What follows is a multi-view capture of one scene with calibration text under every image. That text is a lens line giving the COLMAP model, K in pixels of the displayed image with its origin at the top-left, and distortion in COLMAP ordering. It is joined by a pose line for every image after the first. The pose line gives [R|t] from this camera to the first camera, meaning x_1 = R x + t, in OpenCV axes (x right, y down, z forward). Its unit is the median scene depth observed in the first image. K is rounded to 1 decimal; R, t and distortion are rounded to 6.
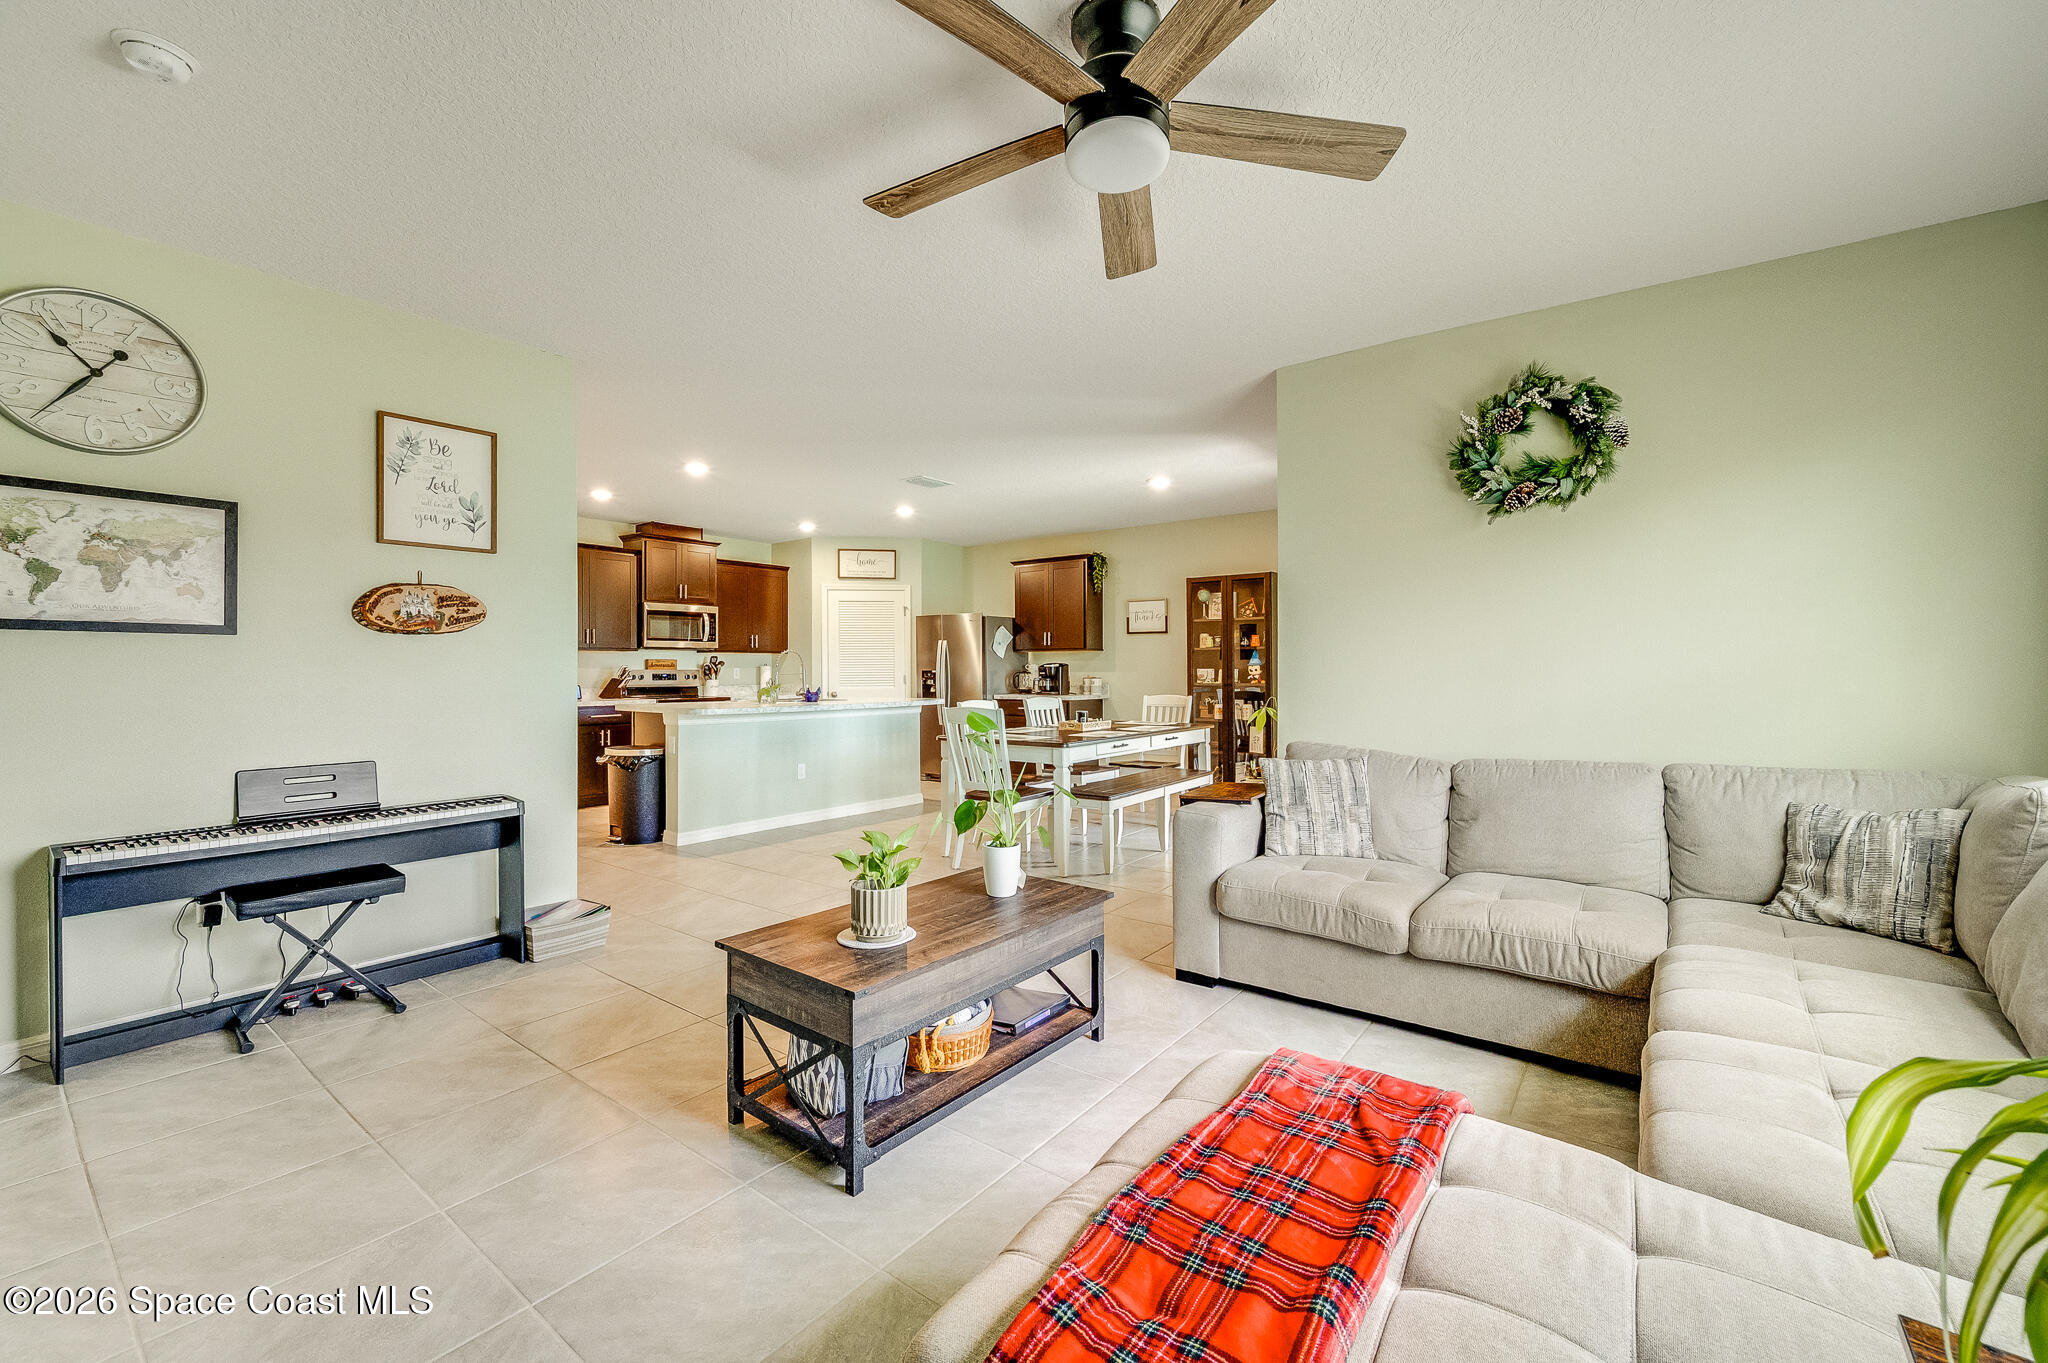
lens RADIAL K [[816.1, 0, 1021.1], [0, 816.1, 667.5], [0, 0, 1]] dist [0.003791, 0.000253]
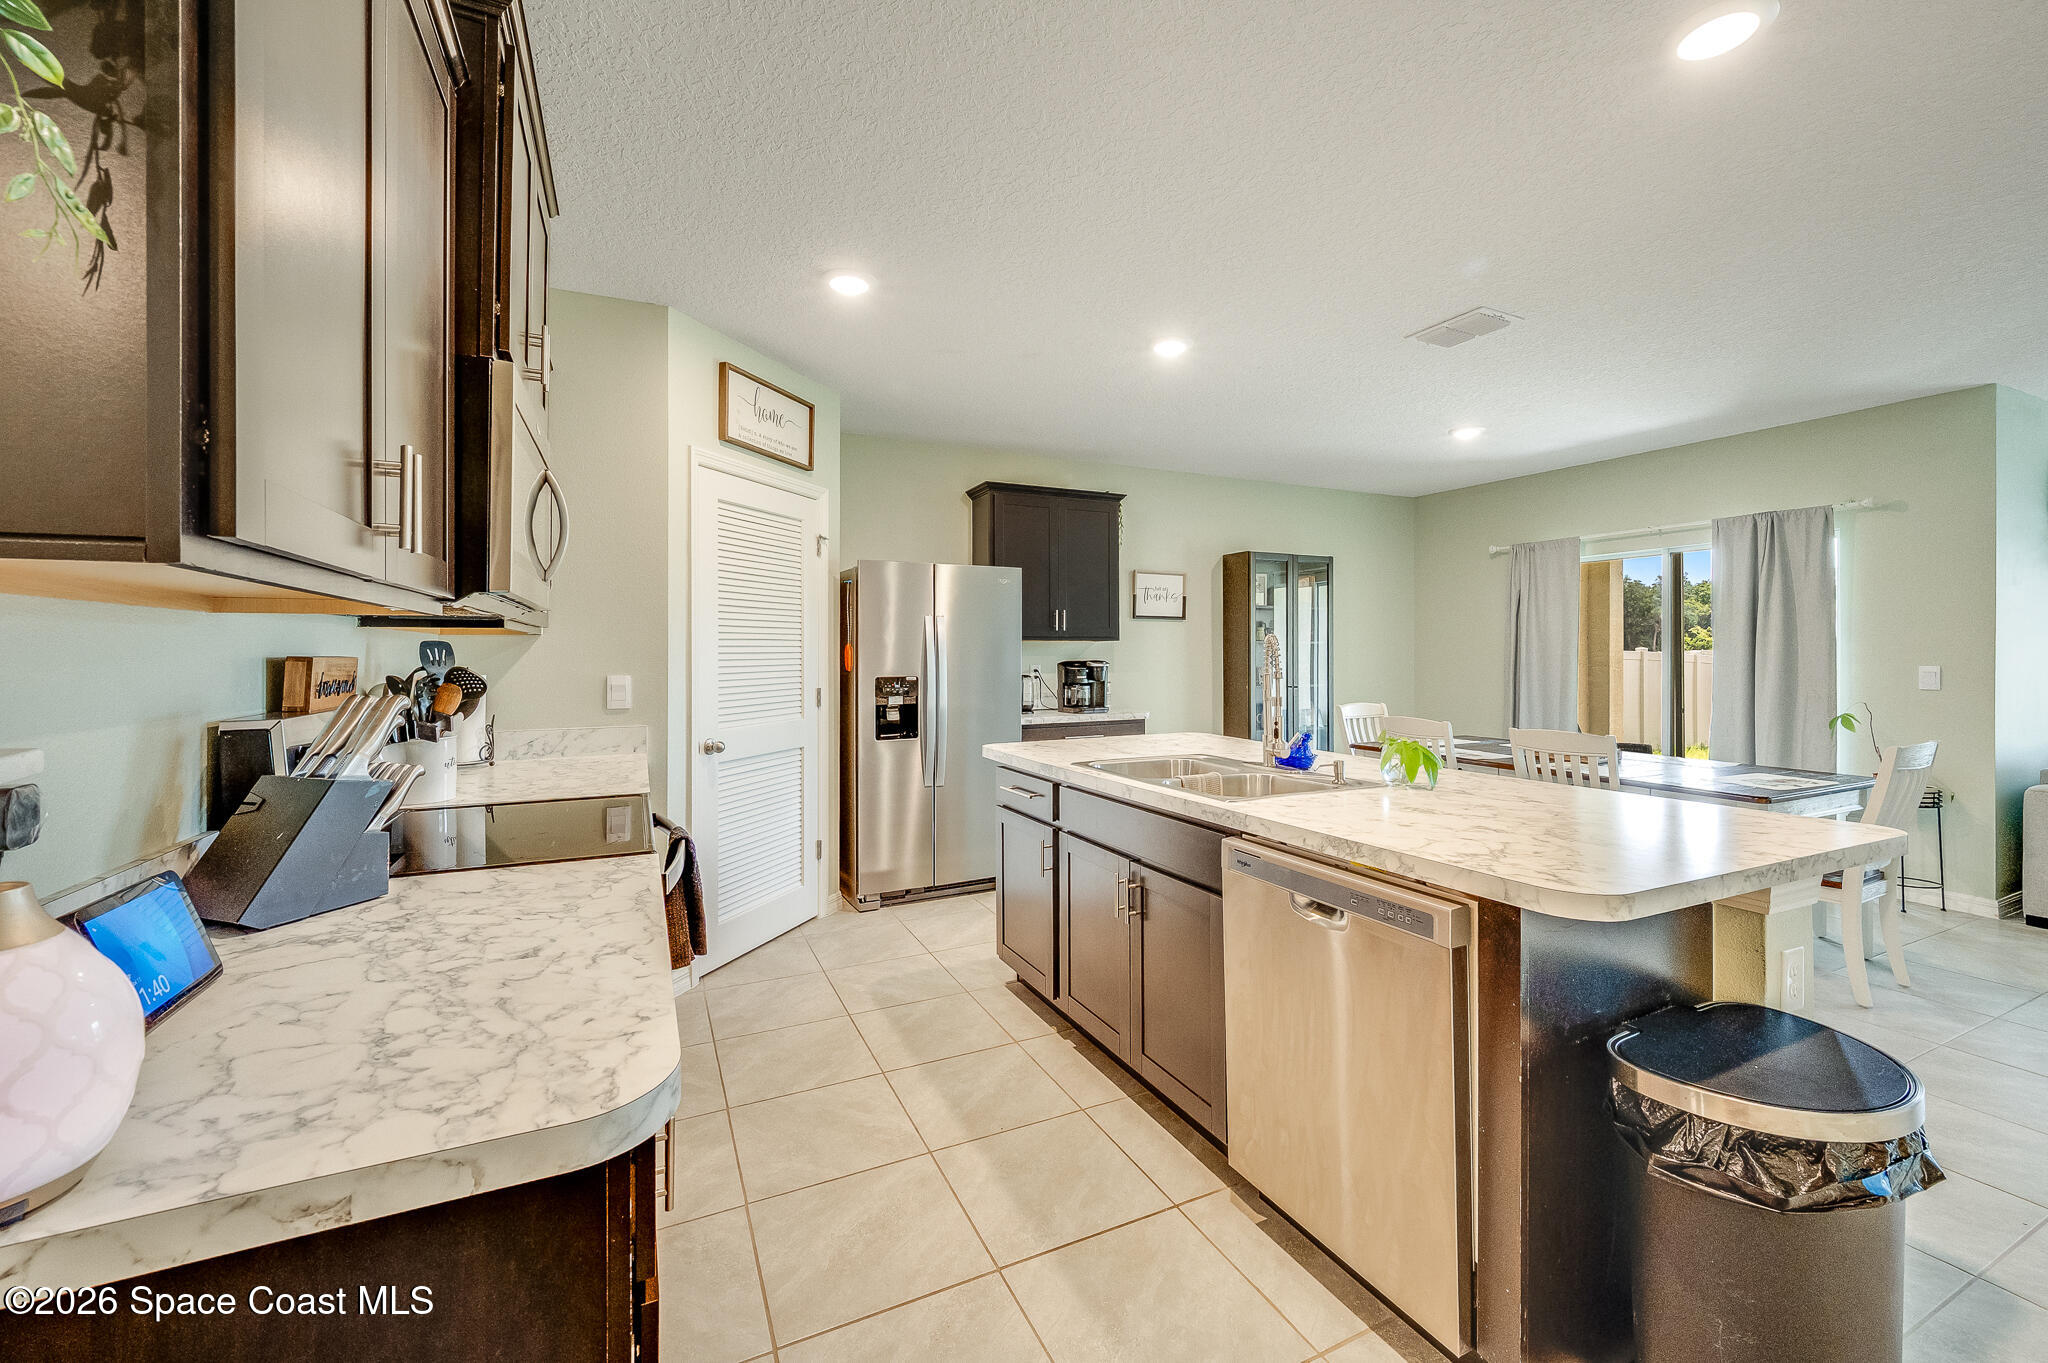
lens RADIAL K [[830.4, 0, 1050.5], [0, 830.4, 649.5], [0, 0, 1]] dist [-0.001585, 0.002548]
pose [[0.441198, 0.002797, 0.897406, -0.546051], [-0.002549, 0.999995, -0.001864, -0.012357], [-0.897406, -0.001466, 0.441203, 0.752311]]
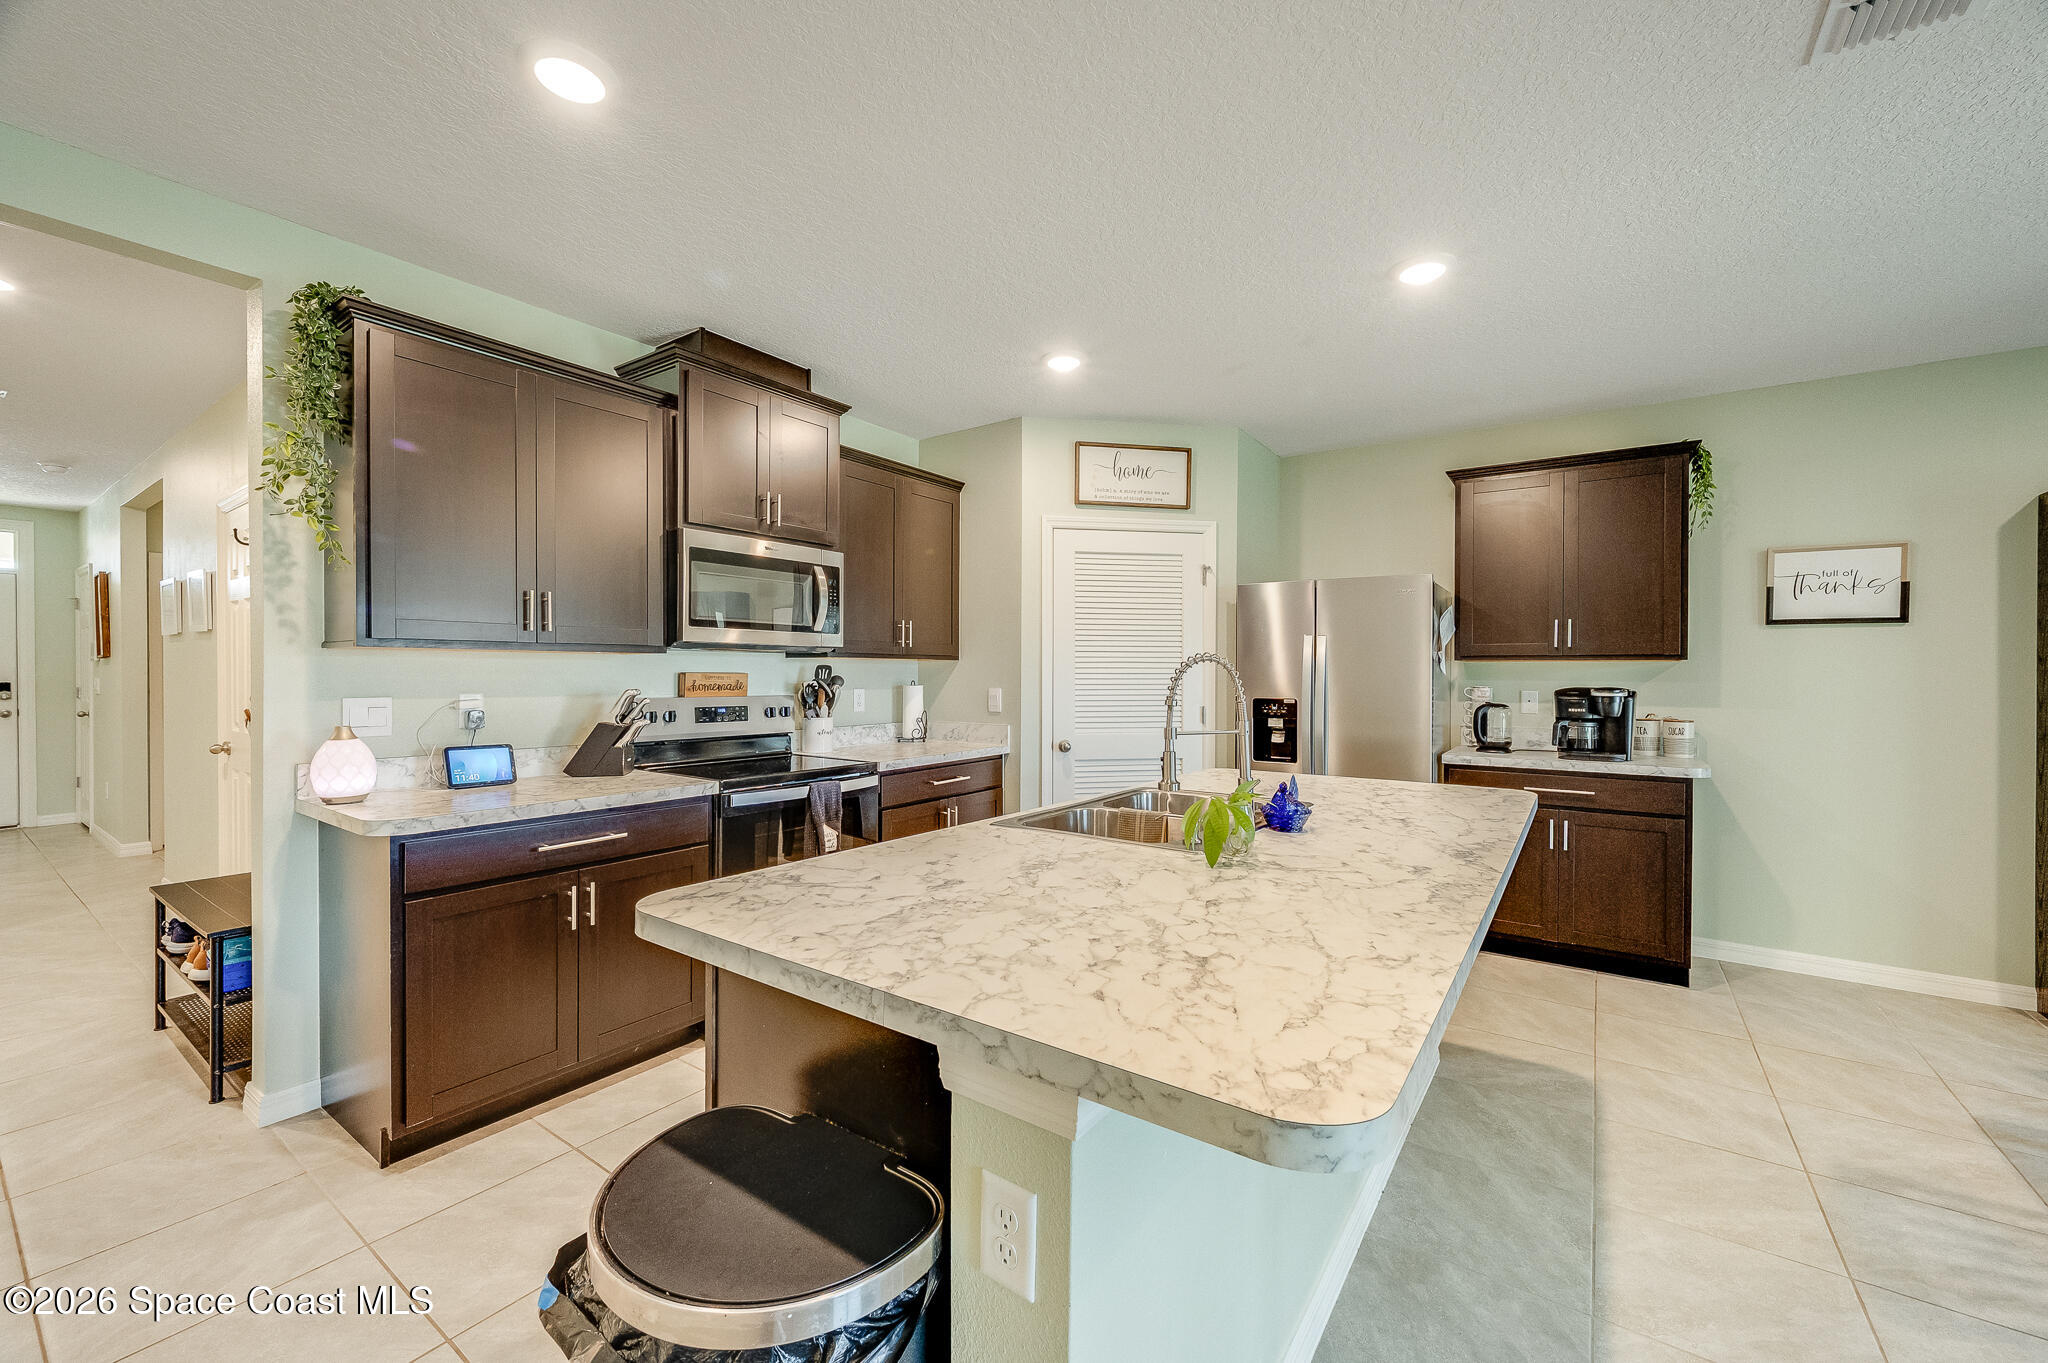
lens RADIAL K [[816.1, 0, 1026.8], [0, 816.1, 675.0], [0, 0, 1]] dist [0.003791, 0.000253]
pose [[0.999253, 0.007059, 0.037985, -0.293860], [-0.007283, 0.999957, 0.005750, -0.012580], [-0.037942, -0.006022, 0.999262, 0.568097]]
